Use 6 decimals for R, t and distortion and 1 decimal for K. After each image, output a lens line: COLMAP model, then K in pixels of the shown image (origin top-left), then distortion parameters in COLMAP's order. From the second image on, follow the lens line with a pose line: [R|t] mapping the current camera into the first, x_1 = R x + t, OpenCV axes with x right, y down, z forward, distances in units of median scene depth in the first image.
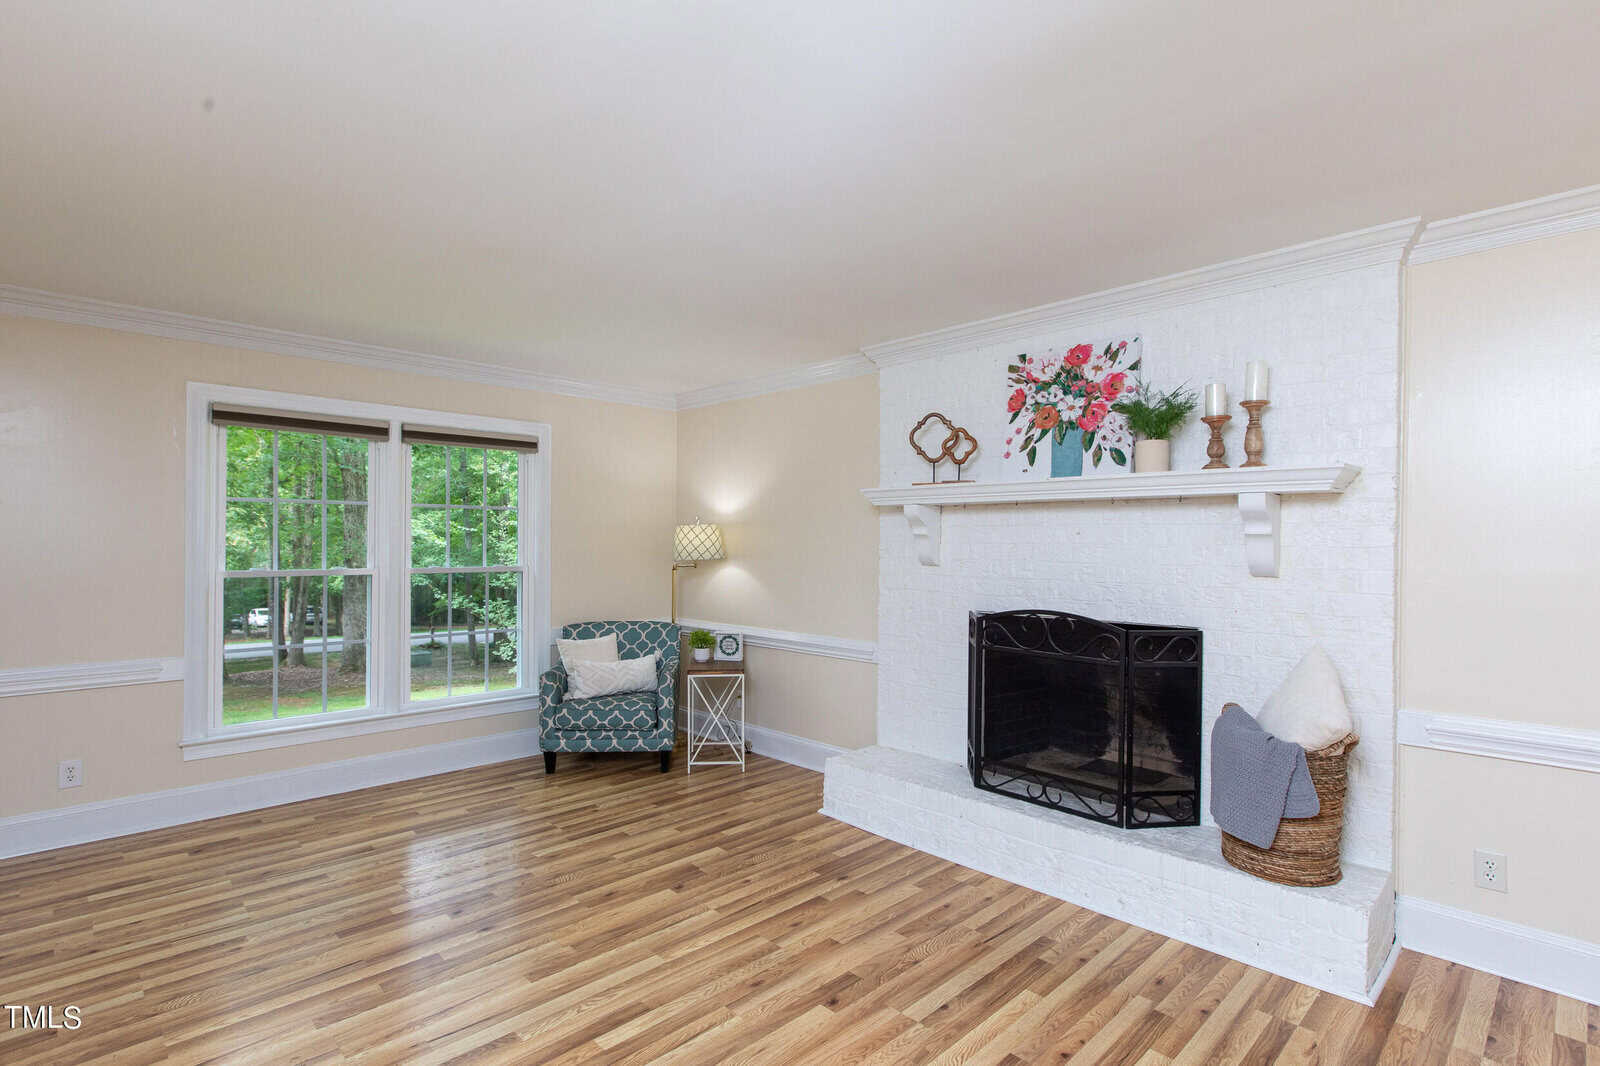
lens RADIAL K [[744.6, 0, 791.8], [0, 744.6, 540.6], [0, 0, 1]] dist [-0.001796, 0.000228]
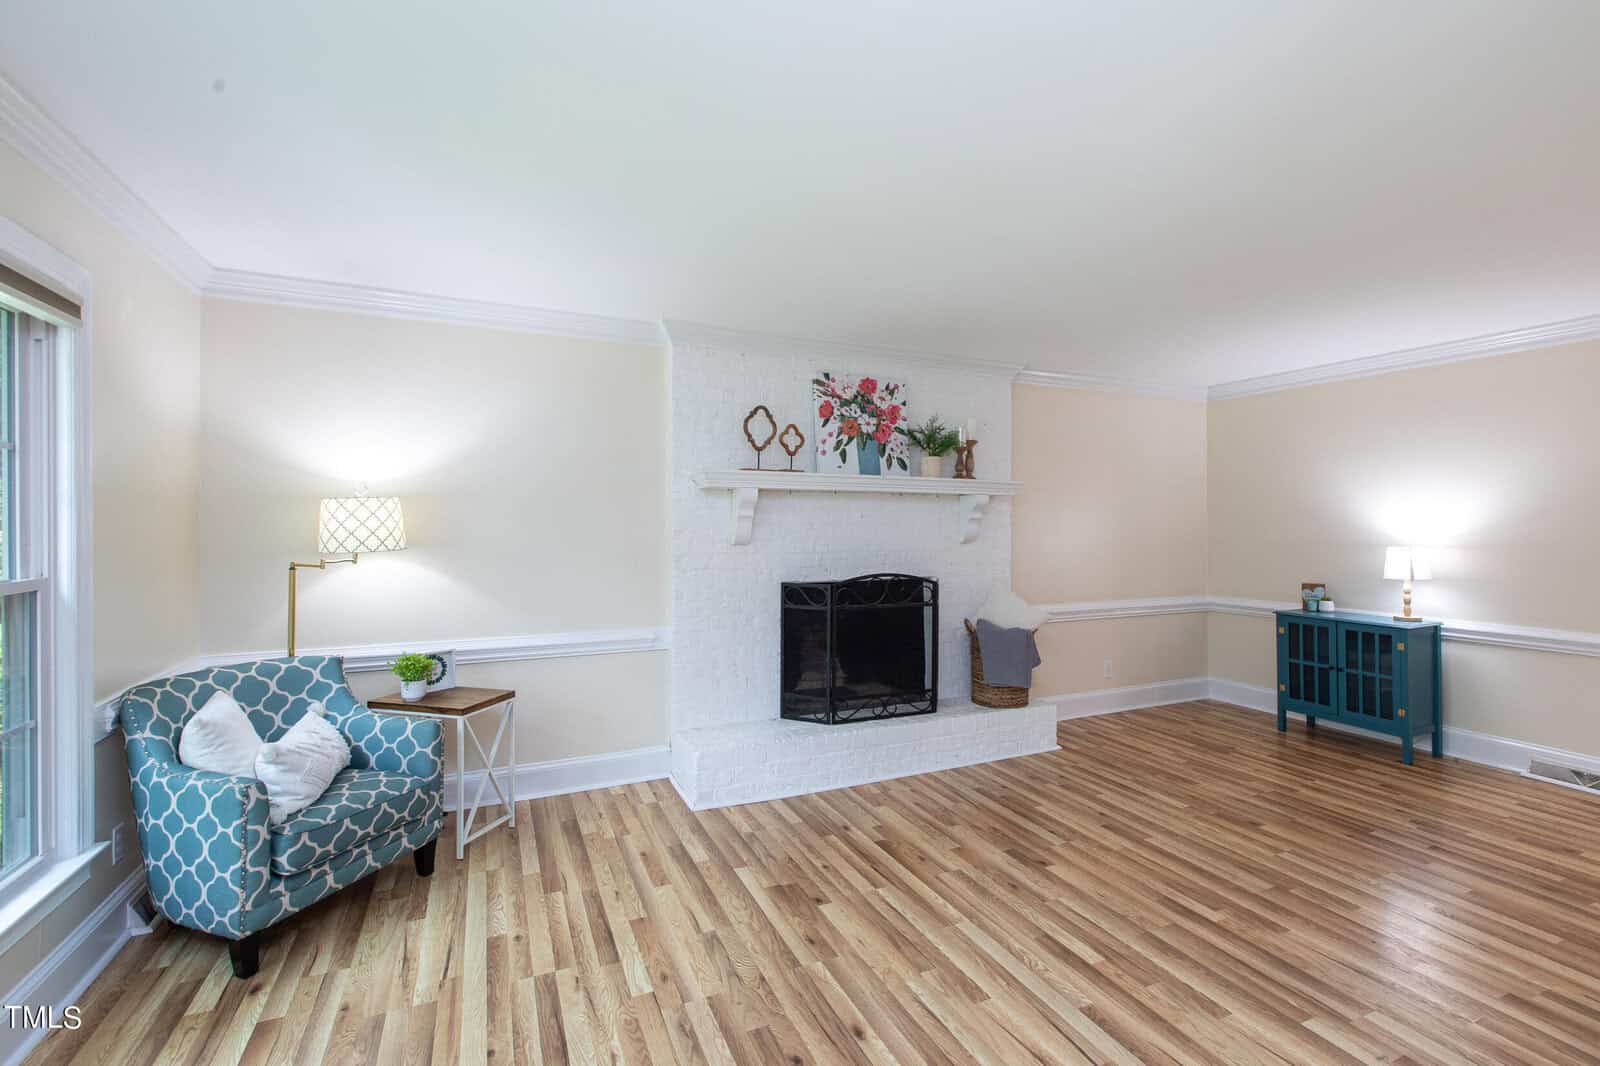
lens RADIAL K [[744.6, 0, 793.2], [0, 744.6, 525.2], [0, 0, 1]] dist [-0.001796, 0.000228]
pose [[0.348893, -0.006693, 0.937139, -0.931028], [-0.001832, 0.999968, 0.007824, -0.004421], [-0.937161, -0.004446, 0.348869, 0.647995]]
